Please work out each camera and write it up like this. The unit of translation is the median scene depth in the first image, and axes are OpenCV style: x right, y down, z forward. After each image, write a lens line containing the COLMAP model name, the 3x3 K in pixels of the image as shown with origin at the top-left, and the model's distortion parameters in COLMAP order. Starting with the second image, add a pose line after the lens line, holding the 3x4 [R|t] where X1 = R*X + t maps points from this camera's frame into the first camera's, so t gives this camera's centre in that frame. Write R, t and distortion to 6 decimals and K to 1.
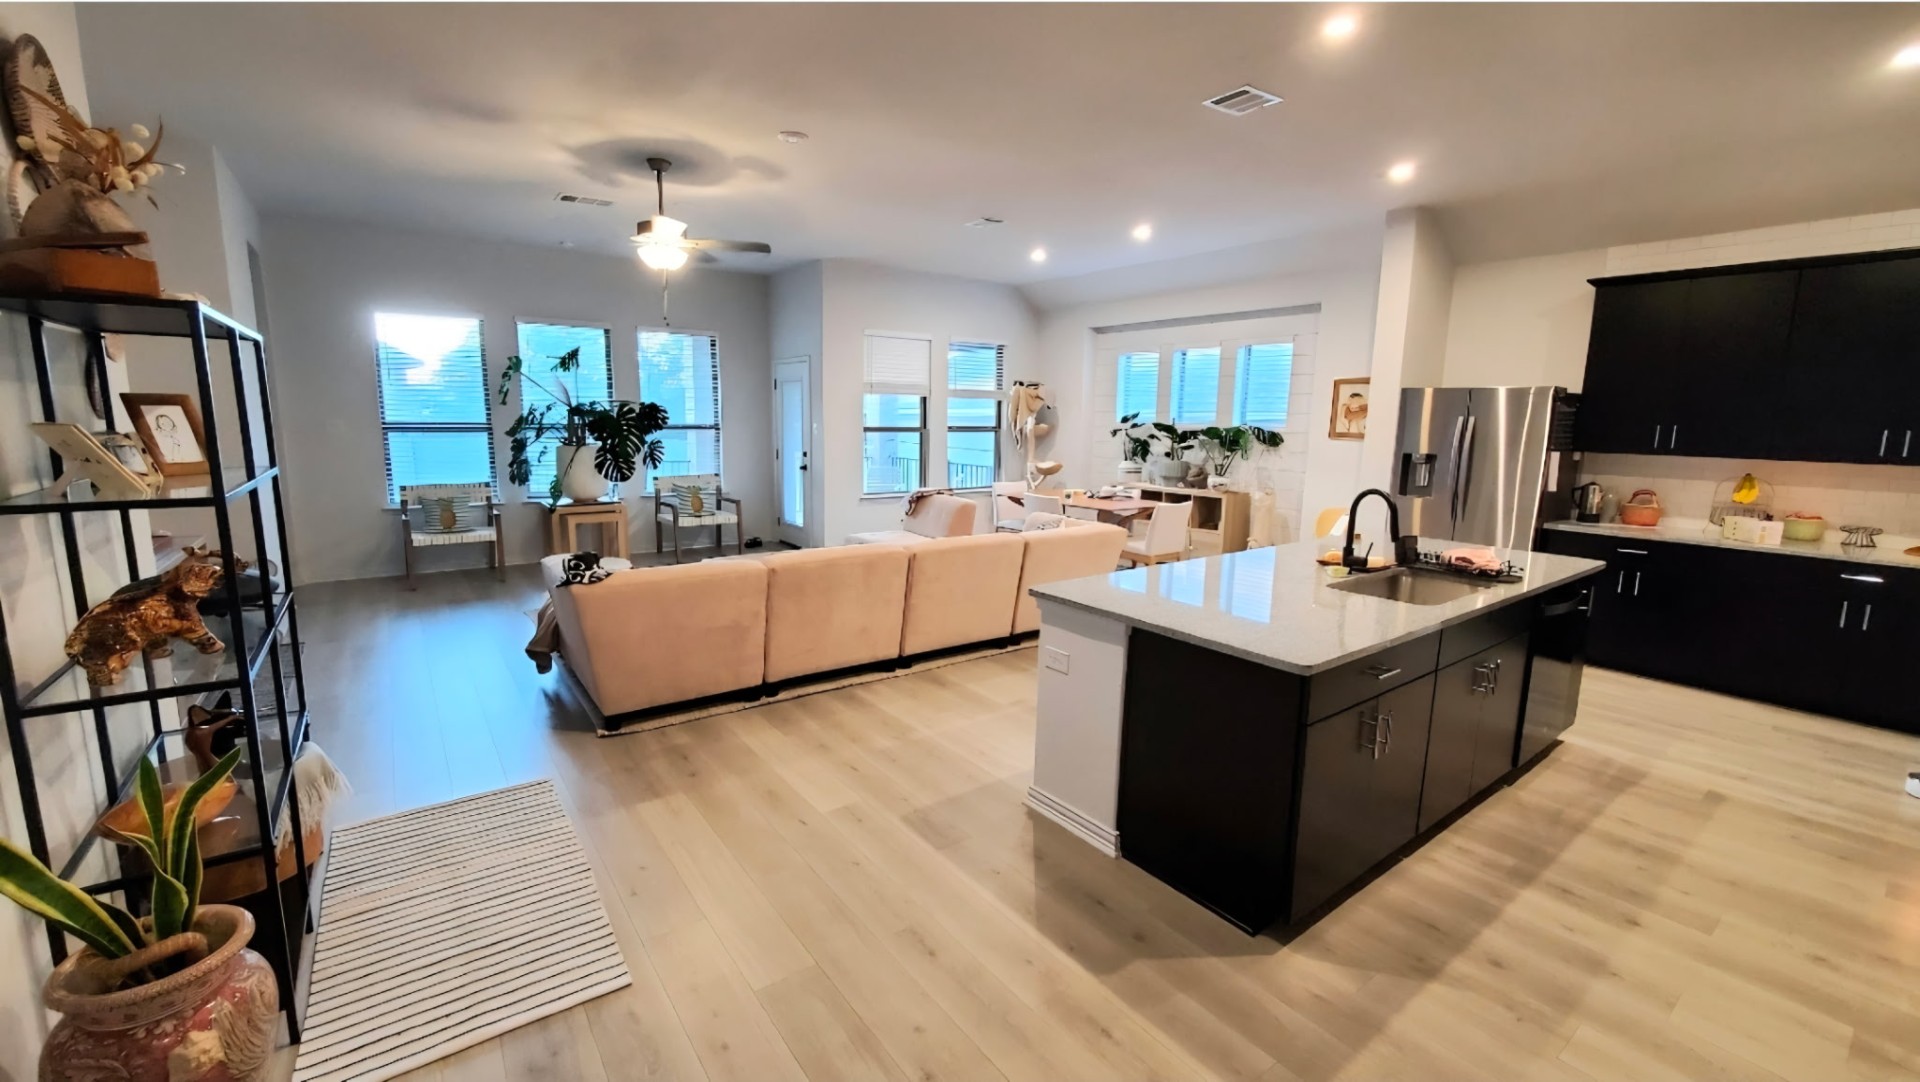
lens RADIAL K [[773.2, 0, 930.3], [0, 773.2, 534.4], [0, 0, 1]] dist [-0.011927, 0.000169]
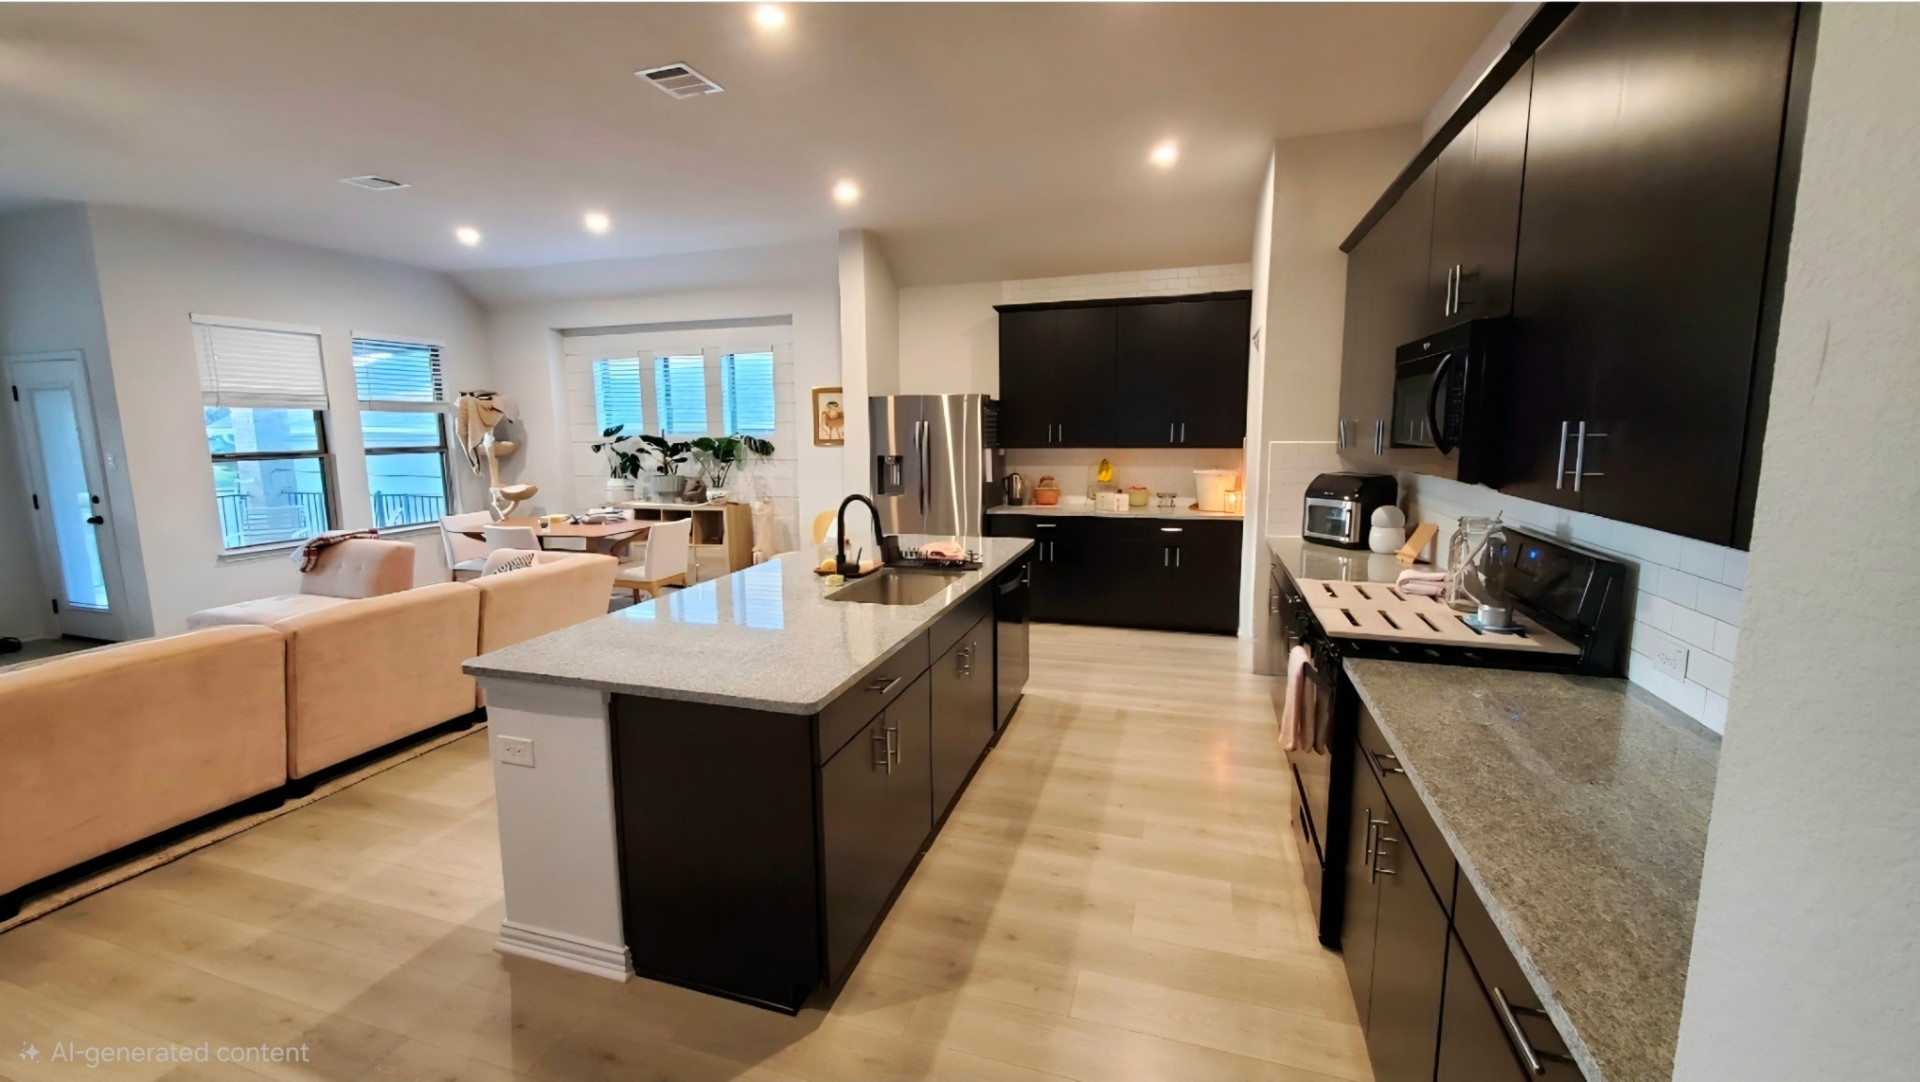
lens RADIAL K [[773.0, 0, 960.0], [0, 773.0, 541.0], [0, 0, 1]] dist [0.000963, 0.000208]
pose [[0.792936, -0.112279, 0.598871, 0.048584], [0.115713, 0.992737, 0.032913, -0.011291], [-0.598217, 0.043199, 0.800169, 0.076085]]
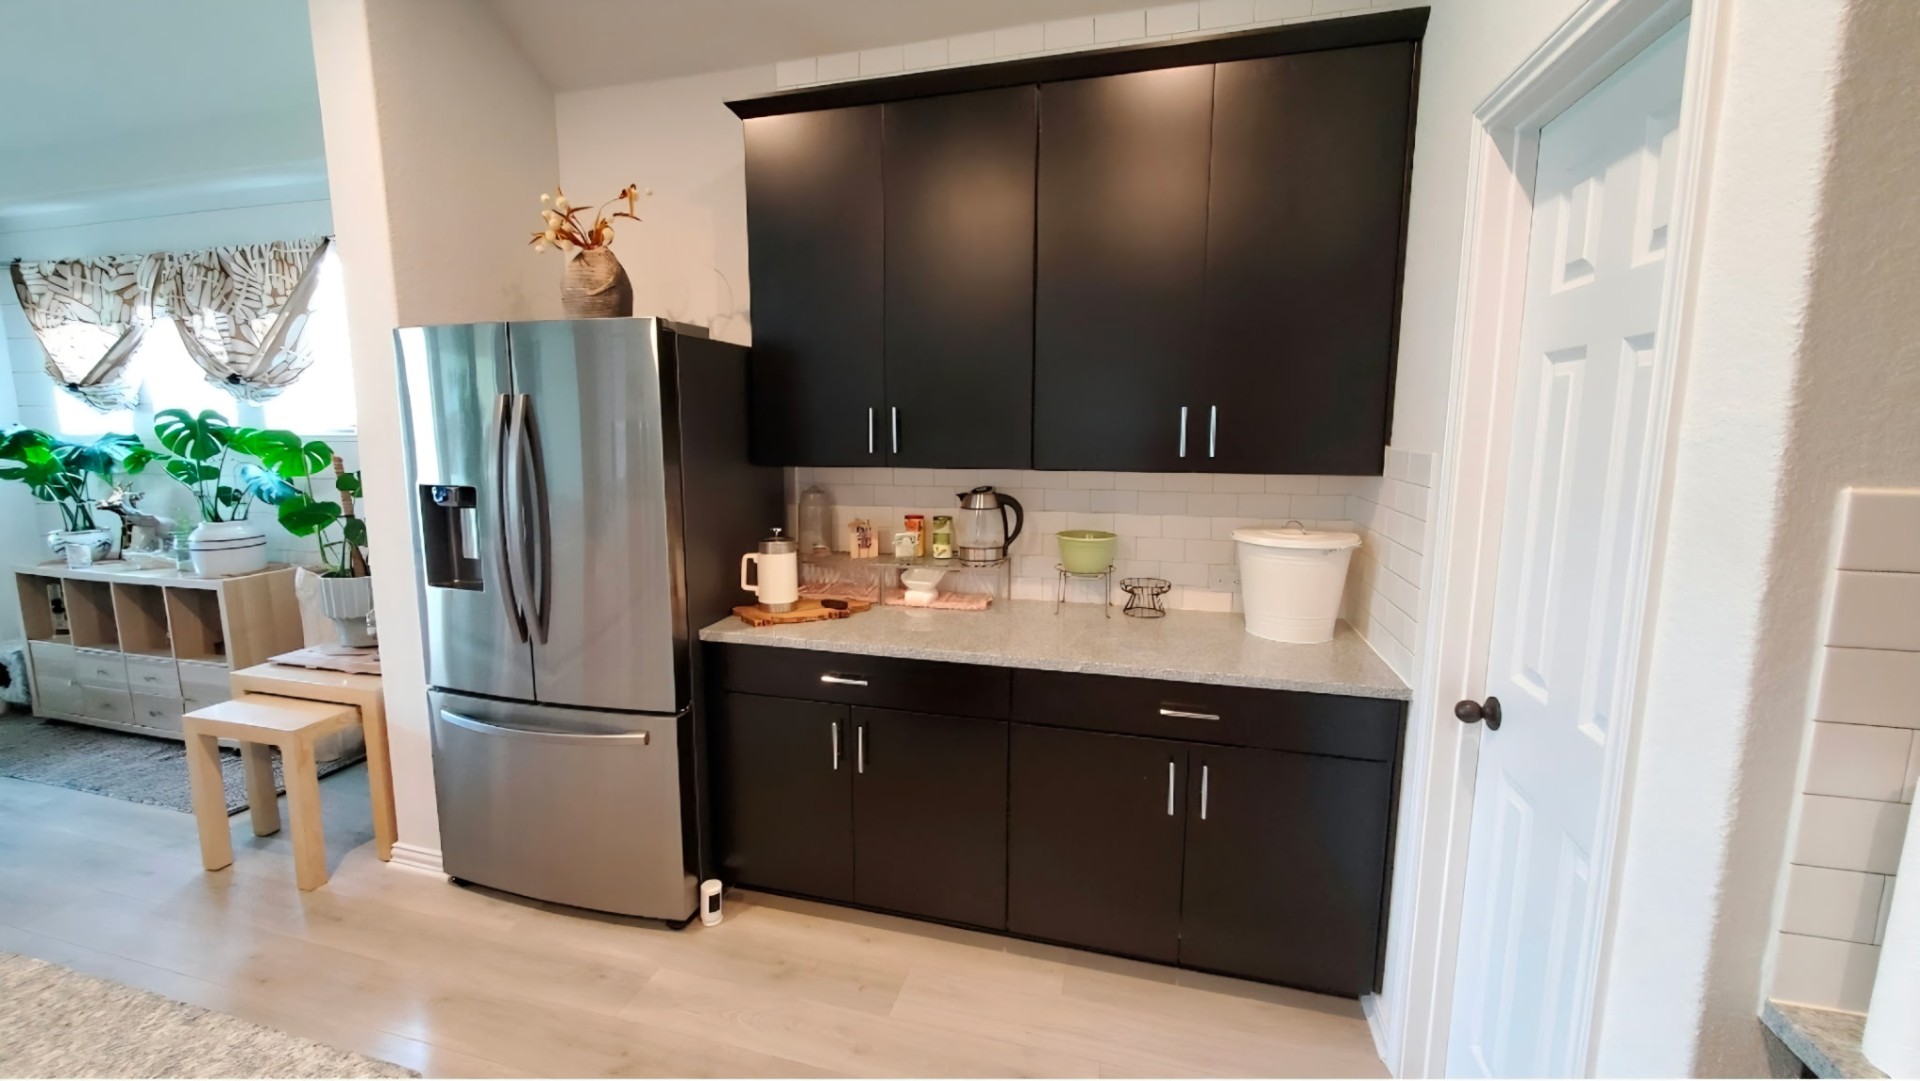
lens RADIAL K [[773.0, 0, 960.0], [0, 773.0, 540.5], [0, 0, 1]] dist [0.000963, 0.000208]
pose [[0.769732, -0.106211, 0.629469, 0.657001], [0.109173, 0.993437, 0.034124, -0.067304], [-0.628962, 0.042455, 0.776276, 0.567067]]
